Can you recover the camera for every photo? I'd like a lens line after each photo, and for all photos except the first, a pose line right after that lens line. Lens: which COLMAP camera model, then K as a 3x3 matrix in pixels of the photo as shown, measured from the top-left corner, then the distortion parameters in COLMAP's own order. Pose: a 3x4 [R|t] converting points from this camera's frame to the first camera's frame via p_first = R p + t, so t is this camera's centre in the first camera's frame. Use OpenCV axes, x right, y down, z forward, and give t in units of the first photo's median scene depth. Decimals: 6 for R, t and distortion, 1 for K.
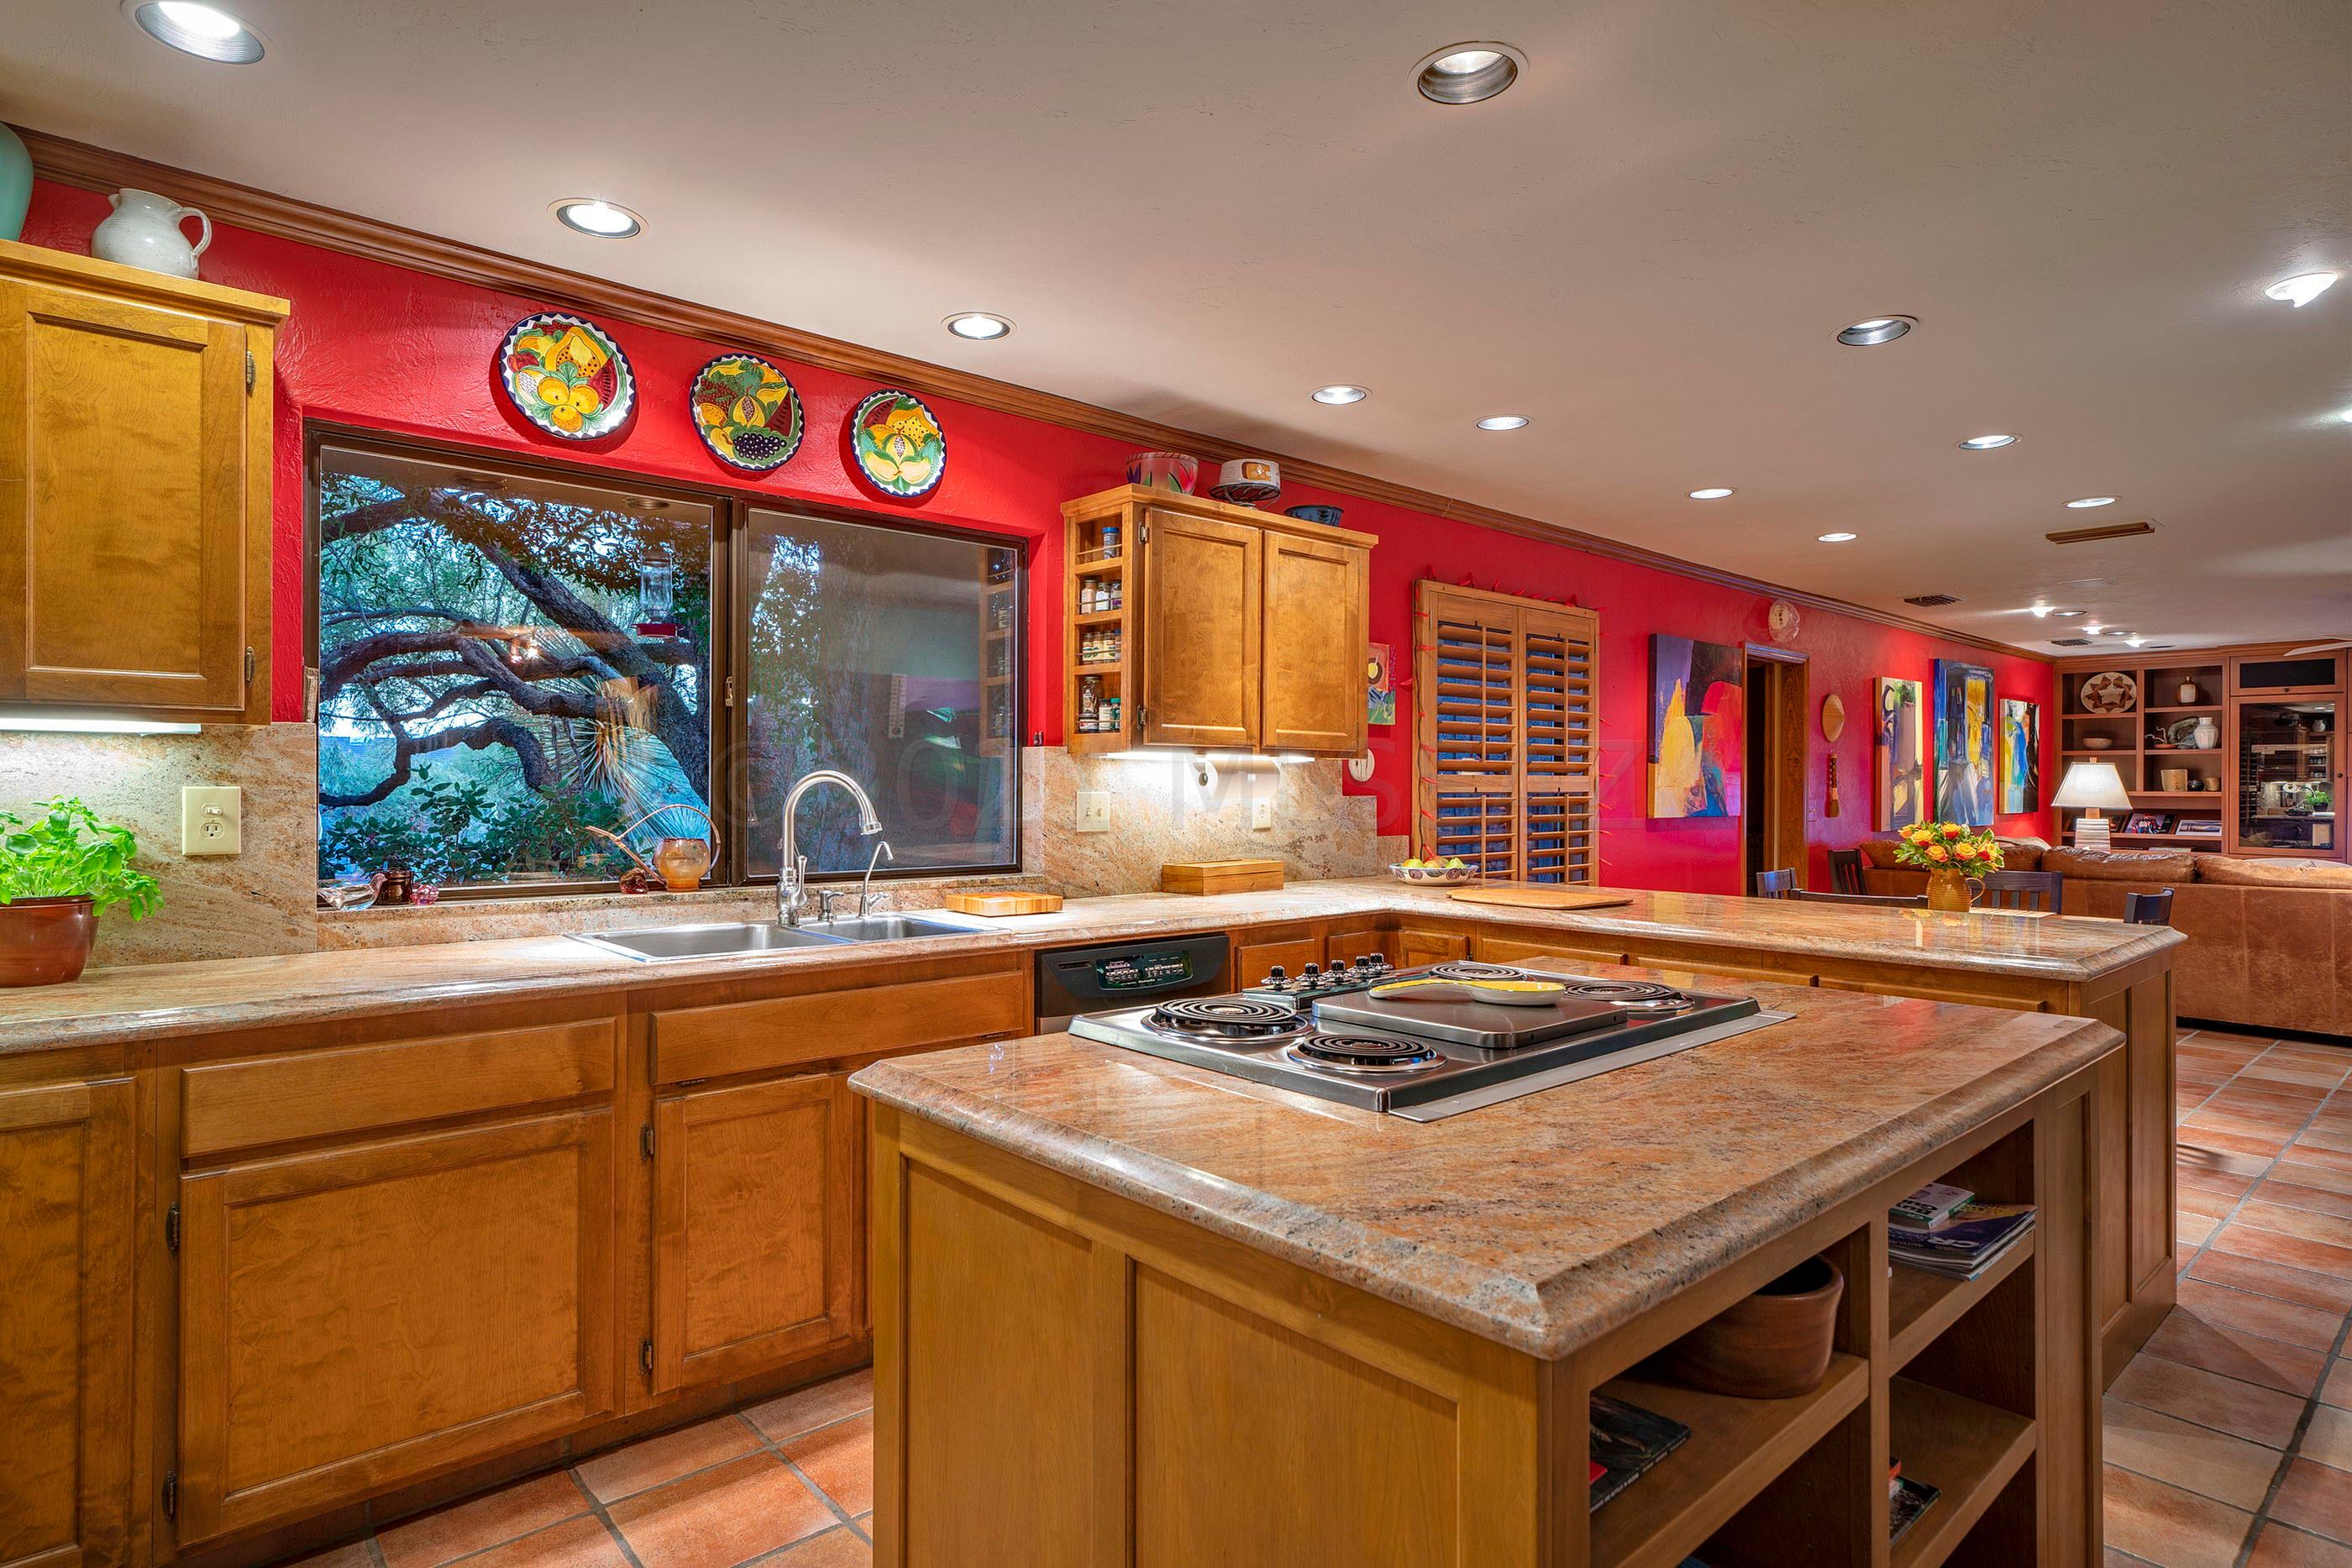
lens RADIAL K [[1190.3, 0, 1168.0], [0, 1190.3, 783.7], [0, 0, 1]] dist [0.017109, -0.000871]
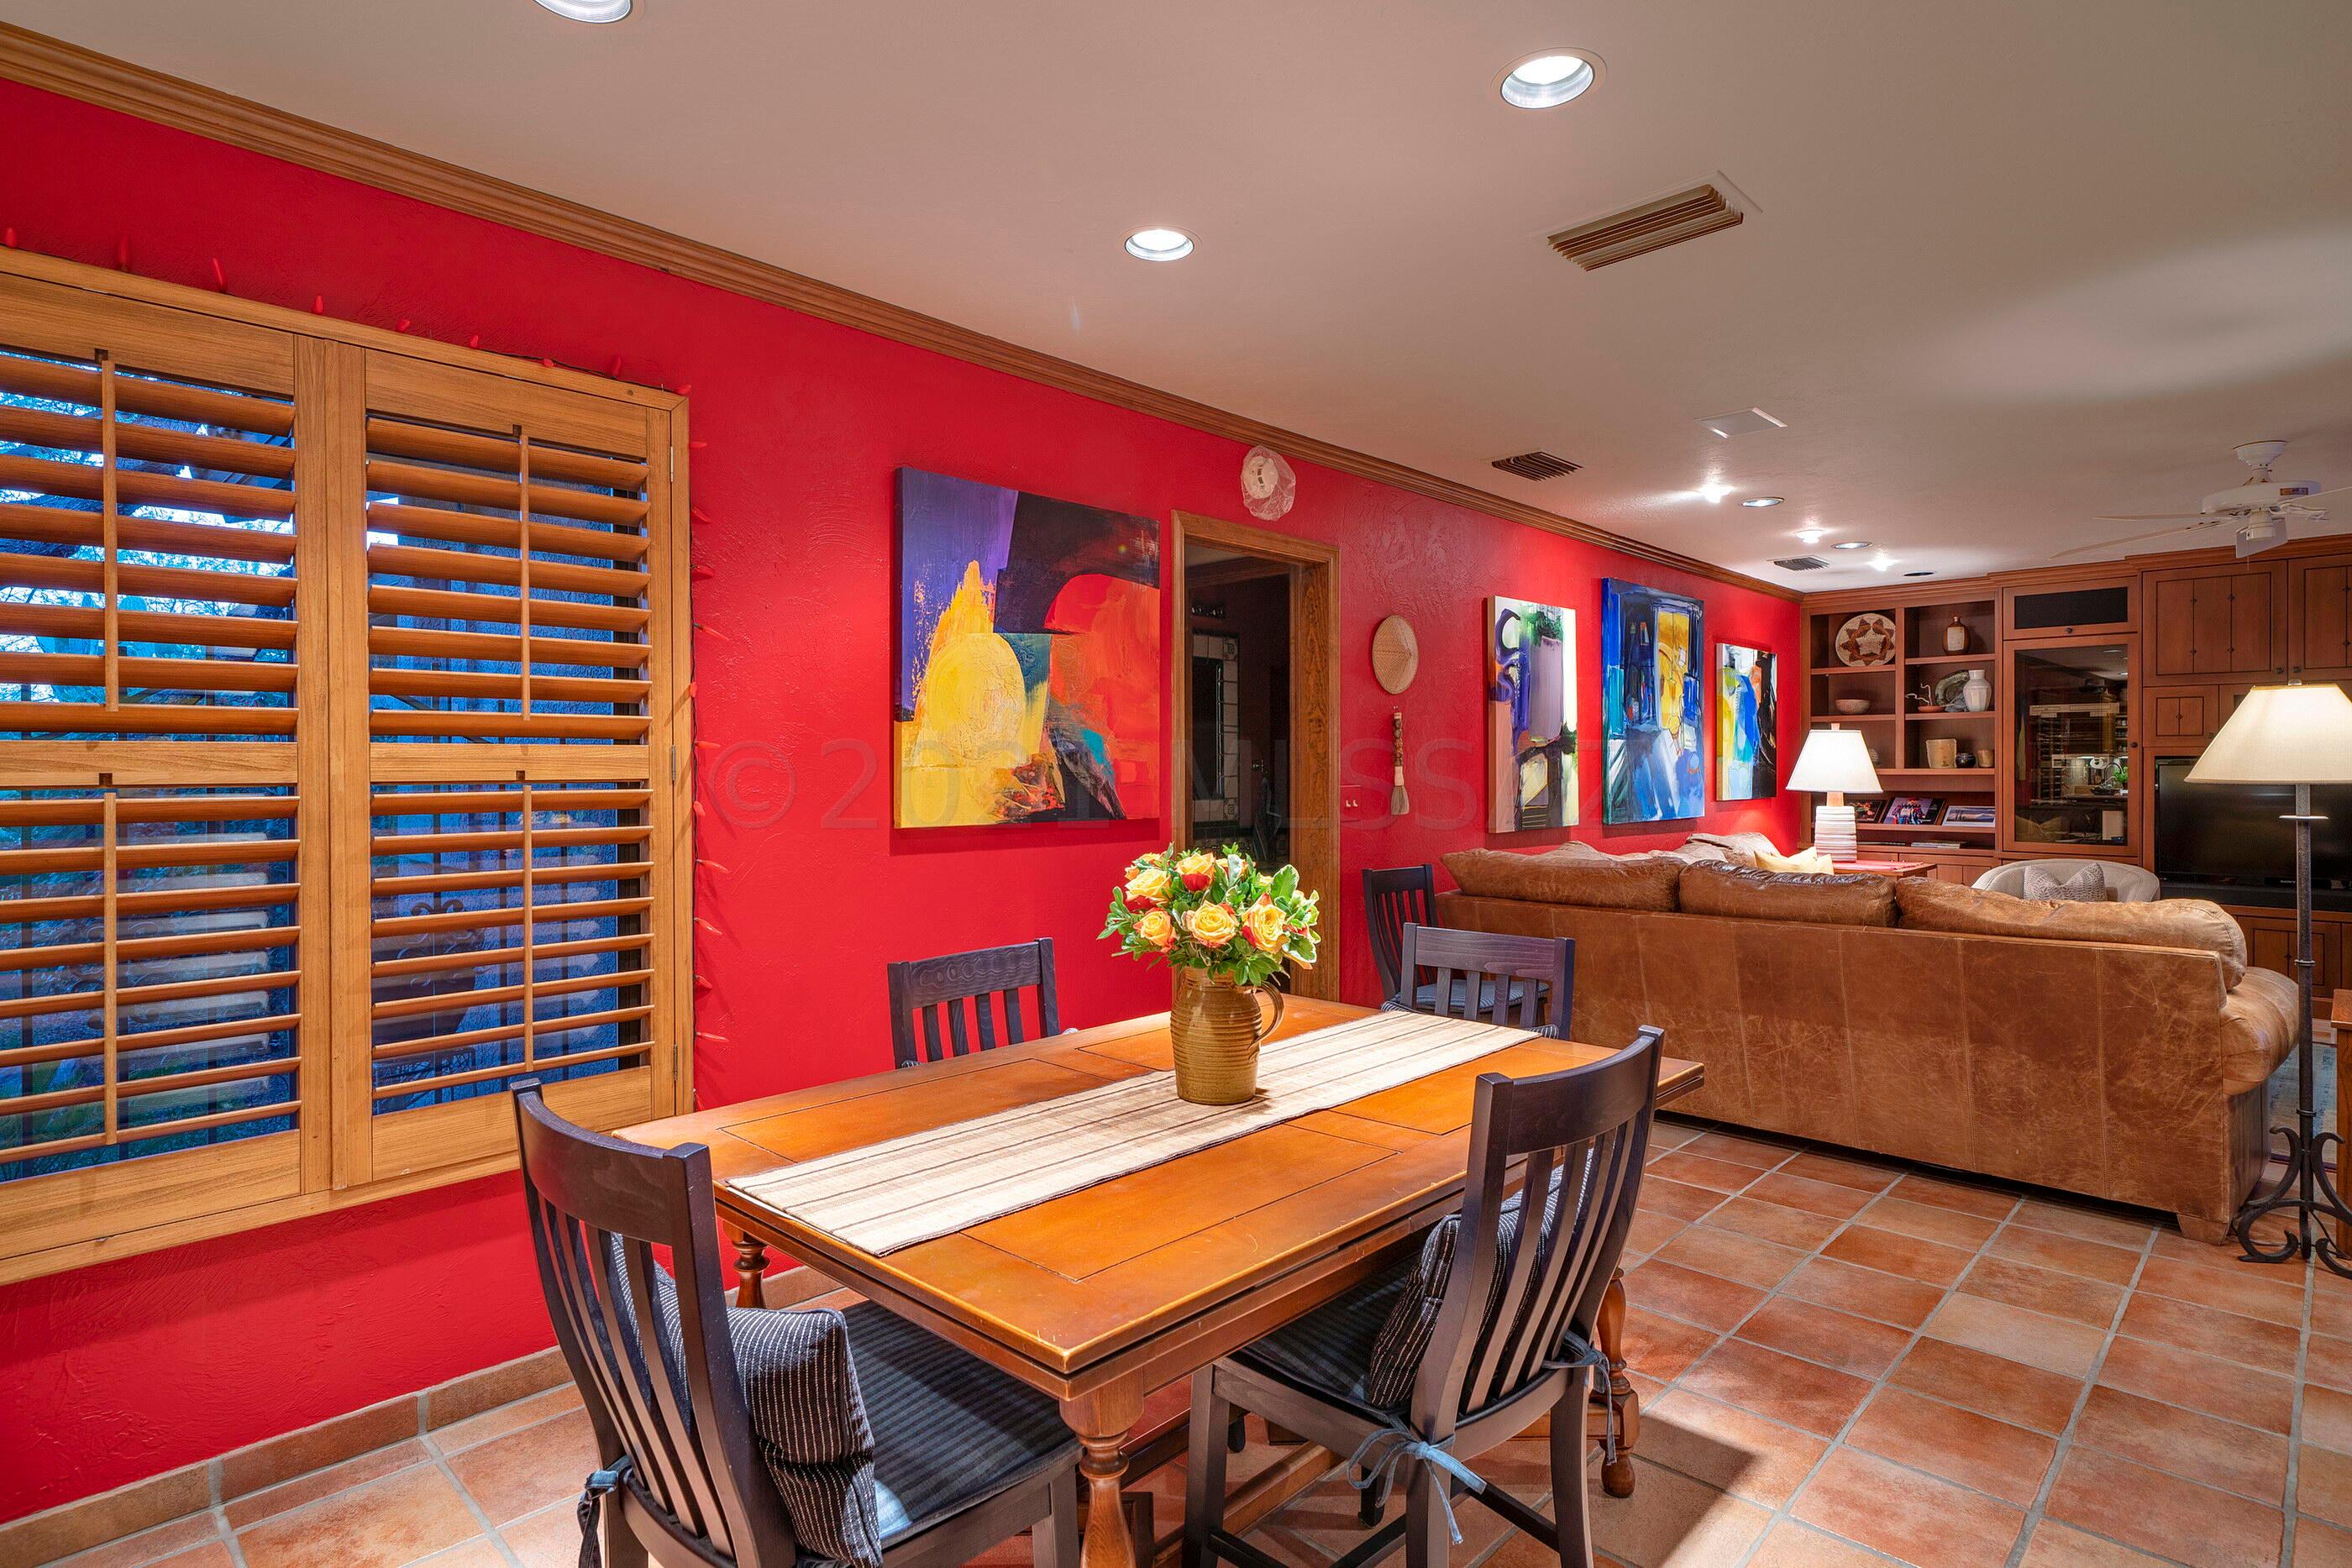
lens RADIAL K [[1213.6, 0, 1187.1], [0, 1213.6, 770.1], [0, 0, 1]] dist [0.003700, 0.001030]
pose [[0.995272, -0.007418, 0.096838, 0.465222], [0.007165, 0.999970, 0.002958, 0.003046], [-0.096857, -0.002250, 0.995296, 0.457193]]
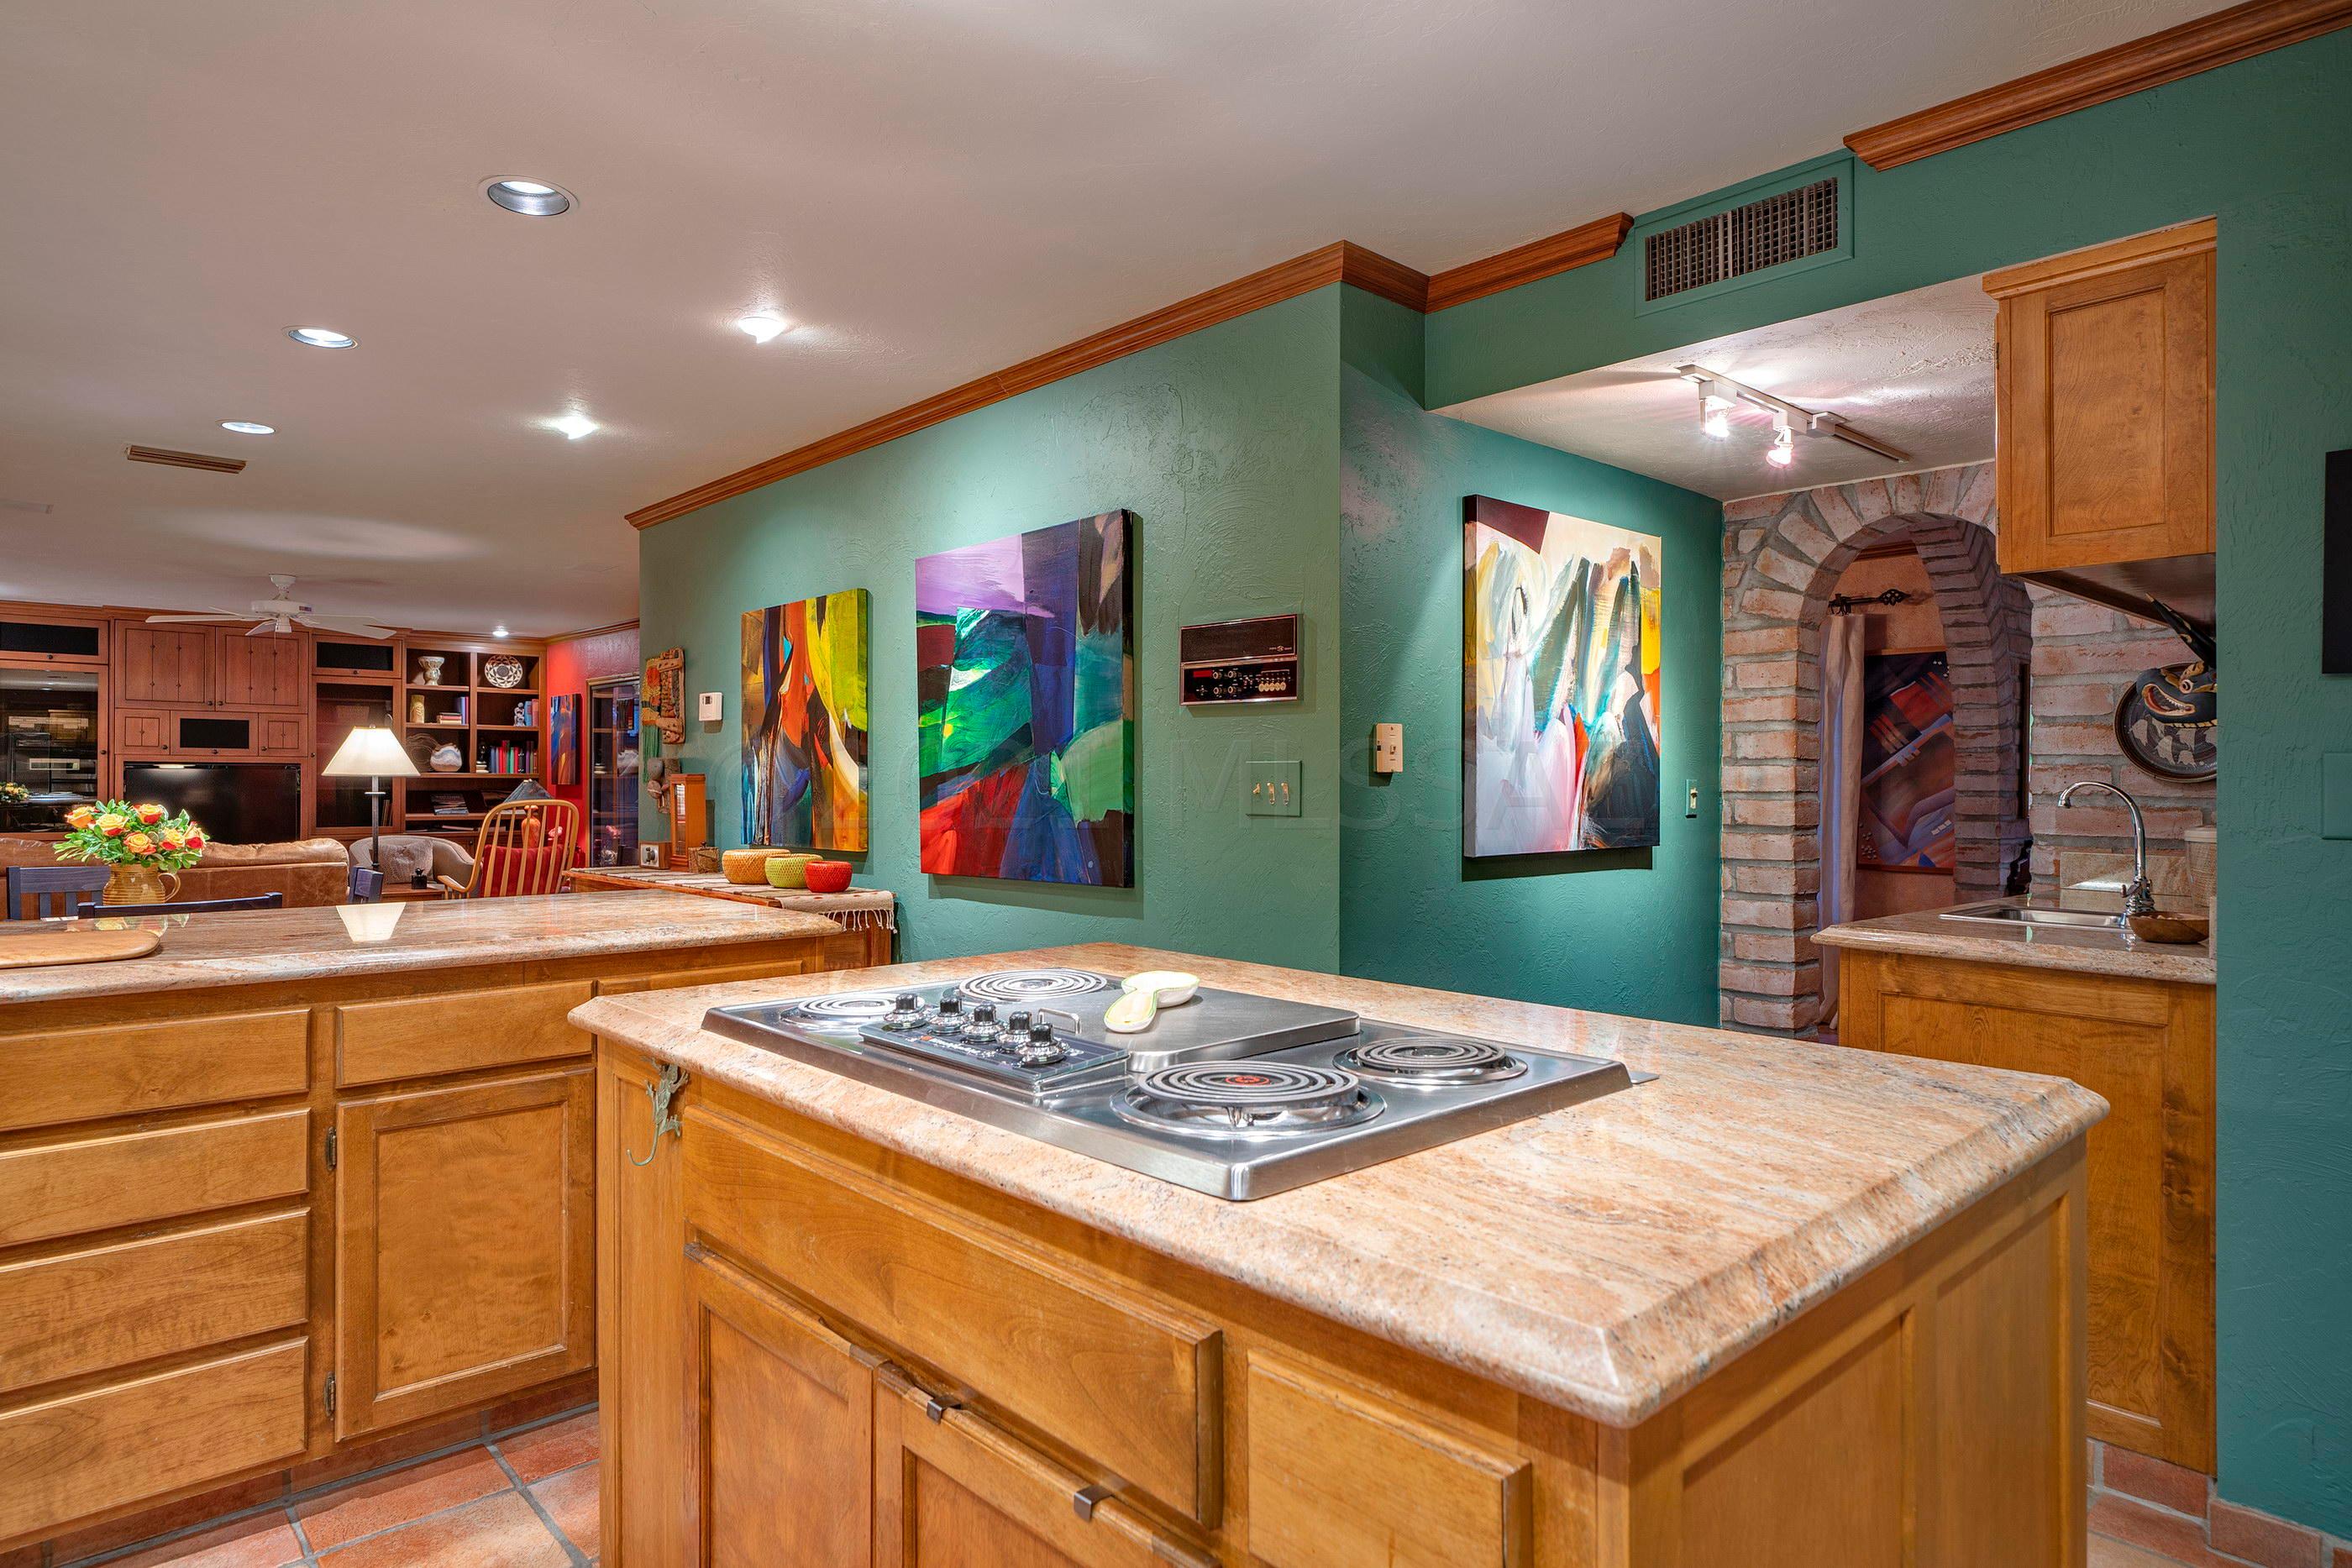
lens RADIAL K [[1337.1, 0, 1167.3], [0, 1337.1, 786.2], [0, 0, 1]] dist [0.004538, 0.000641]
pose [[-0.036169, -0.008238, 0.999312, -0.168713], [-0.006905, 0.999944, 0.007993, 0.008049], [-0.999322, -0.006611, -0.036224, 0.293454]]
